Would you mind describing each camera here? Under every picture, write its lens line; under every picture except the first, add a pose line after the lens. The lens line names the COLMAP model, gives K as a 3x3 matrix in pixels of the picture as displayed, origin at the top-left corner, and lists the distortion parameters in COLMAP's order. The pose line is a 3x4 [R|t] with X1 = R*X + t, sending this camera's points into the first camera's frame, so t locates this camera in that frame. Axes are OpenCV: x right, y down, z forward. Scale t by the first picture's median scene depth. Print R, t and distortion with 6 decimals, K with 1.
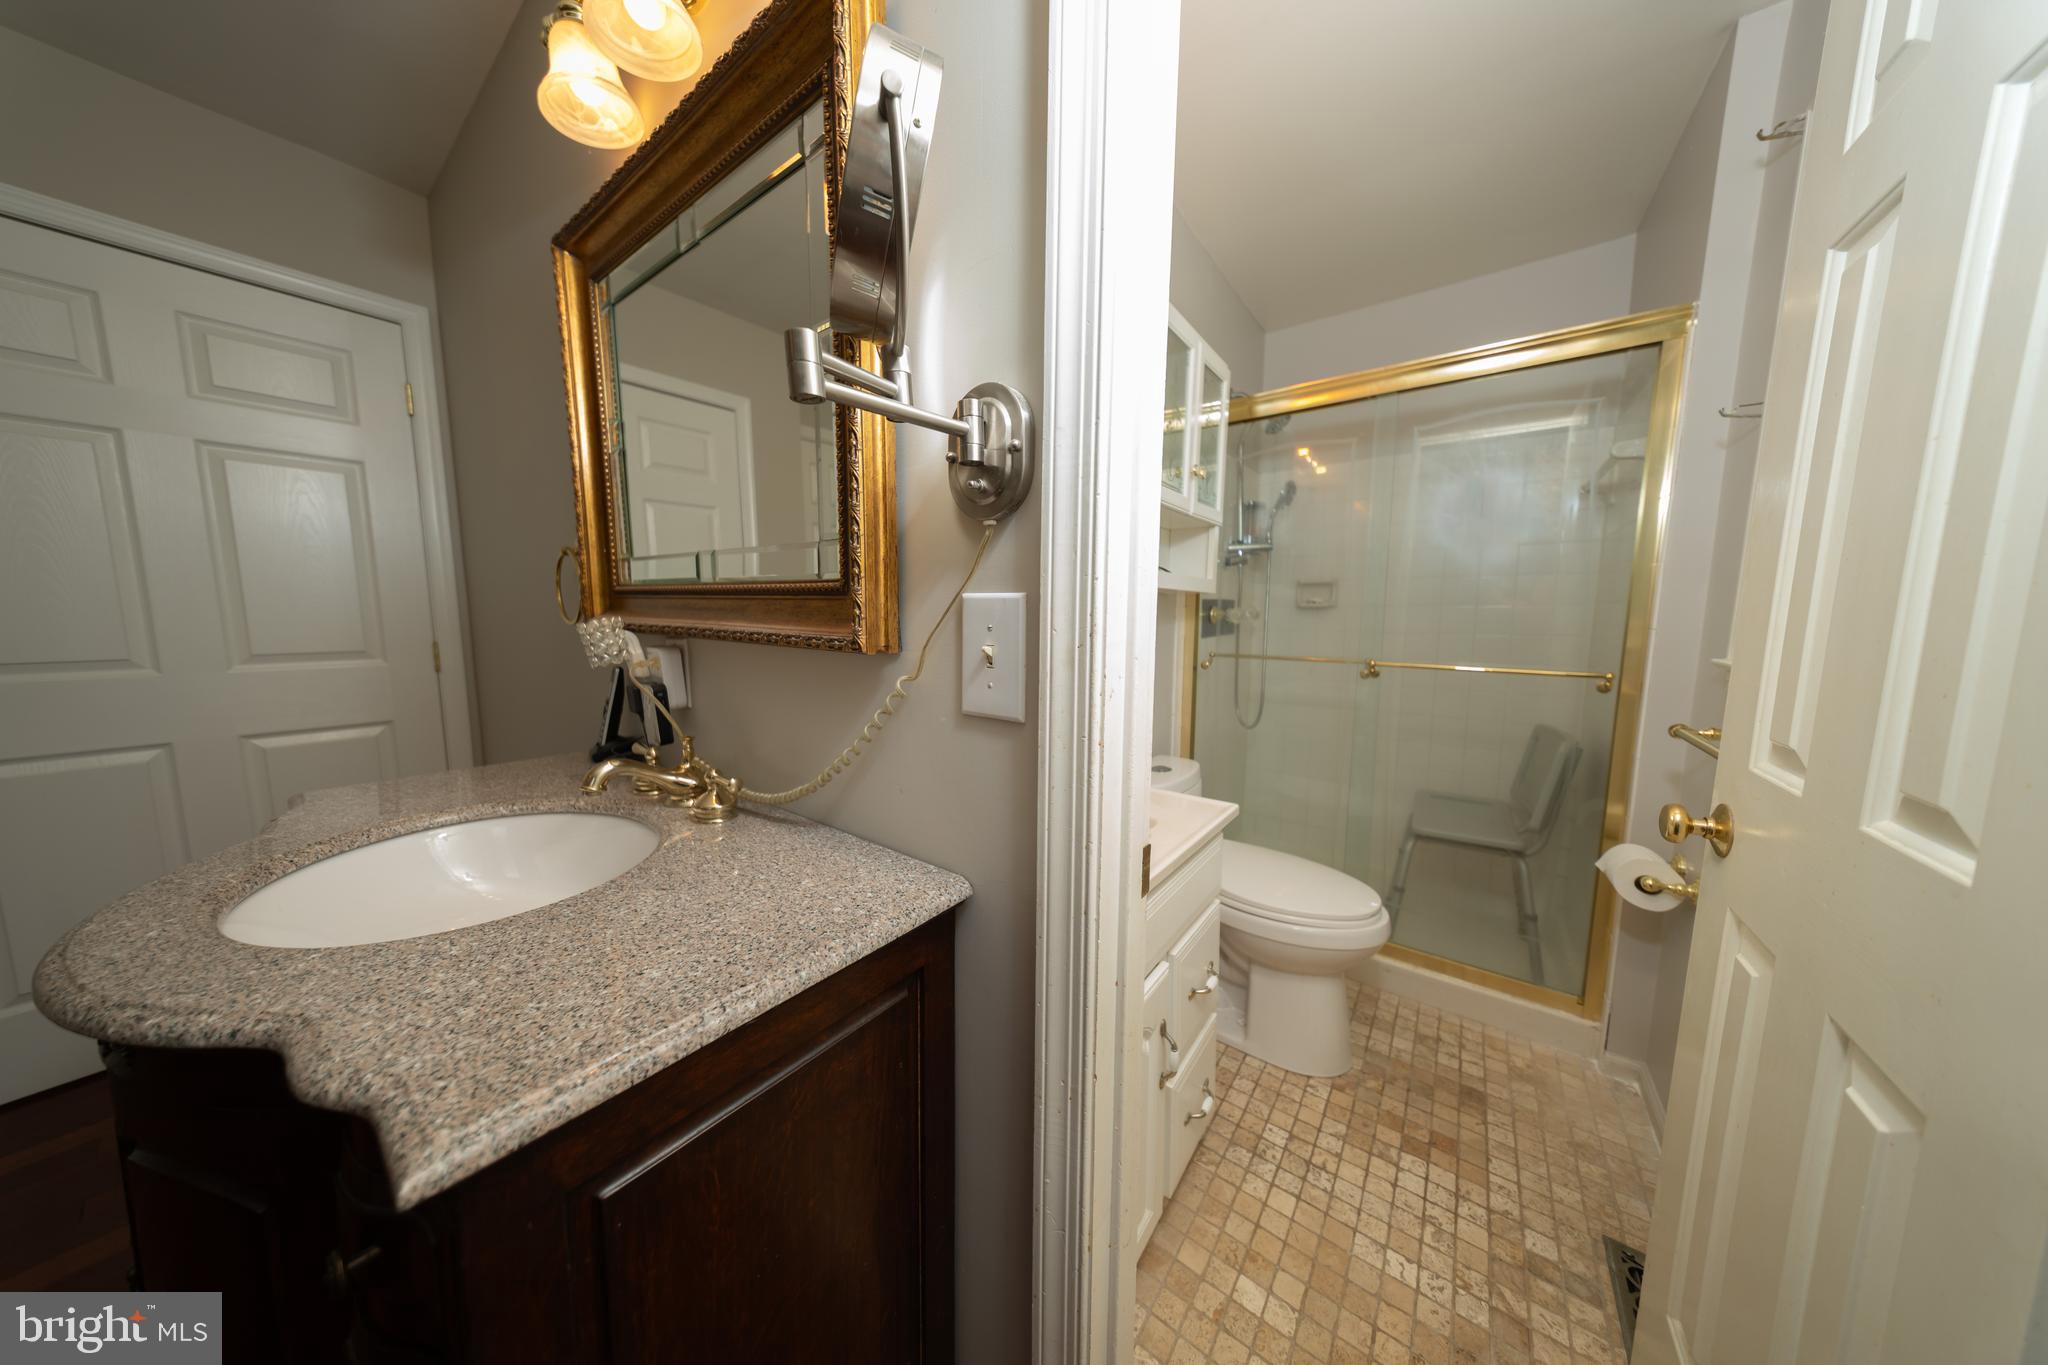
lens RADIAL K [[587.7, 0, 1026.7], [0, 587.7, 675.1], [0, 0, 1]] dist [0.011734, -0.003711]
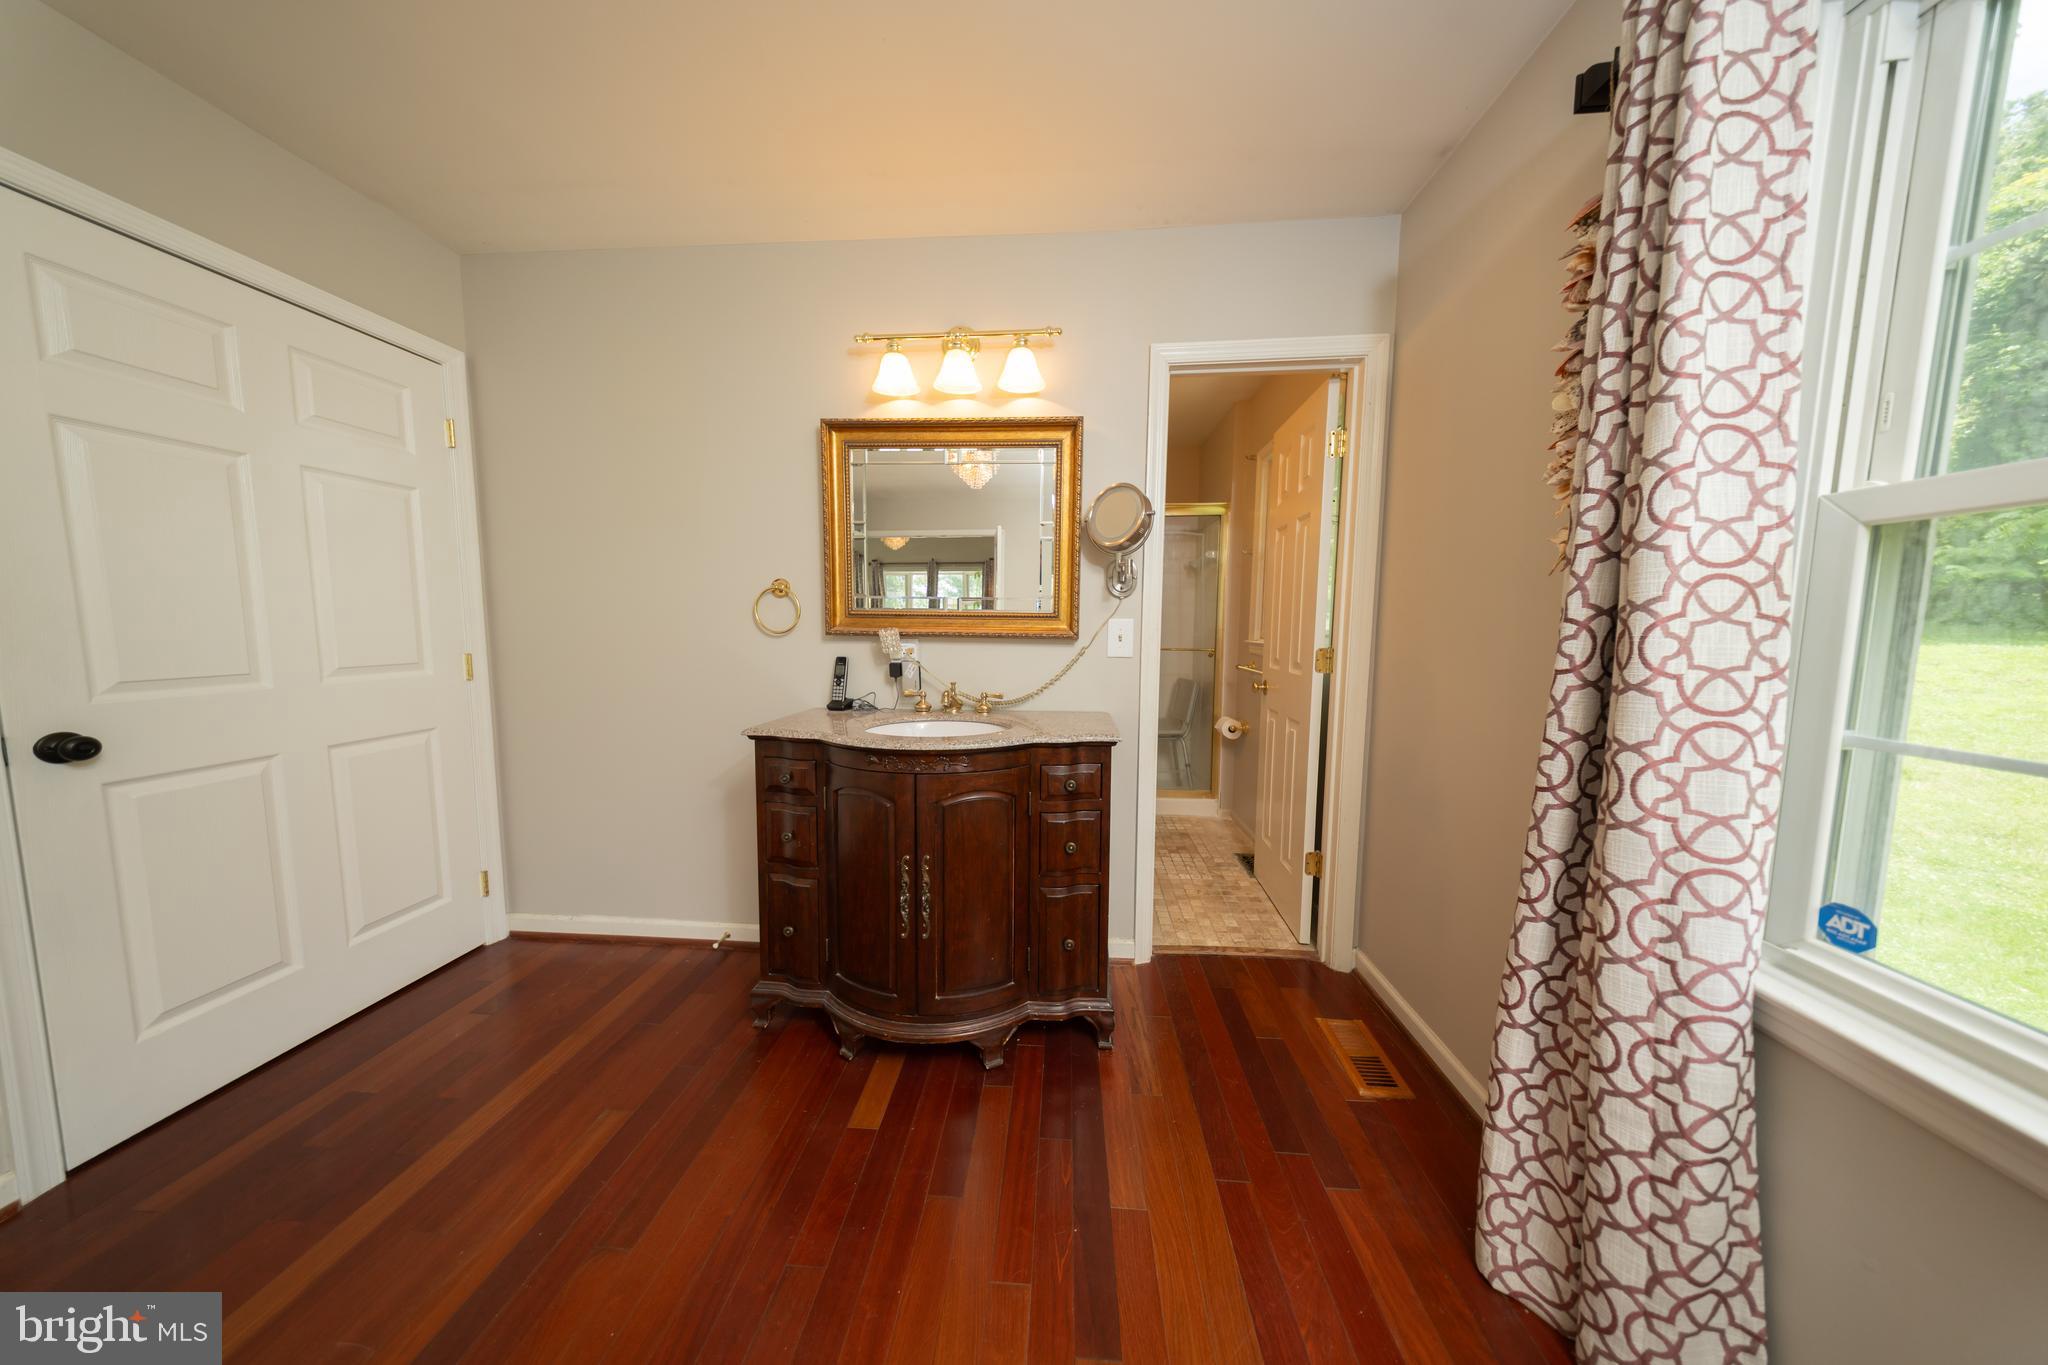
lens RADIAL K [[587.5, 0, 1027.4], [0, 587.5, 676.5], [0, 0, 1]] dist [-0.000178, 0.000108]
pose [[0.838561, -0.055010, 0.542024, -0.987037], [0.064077, 0.997943, 0.002148, 0.066981], [-0.541027, 0.032931, 0.840360, -0.618272]]
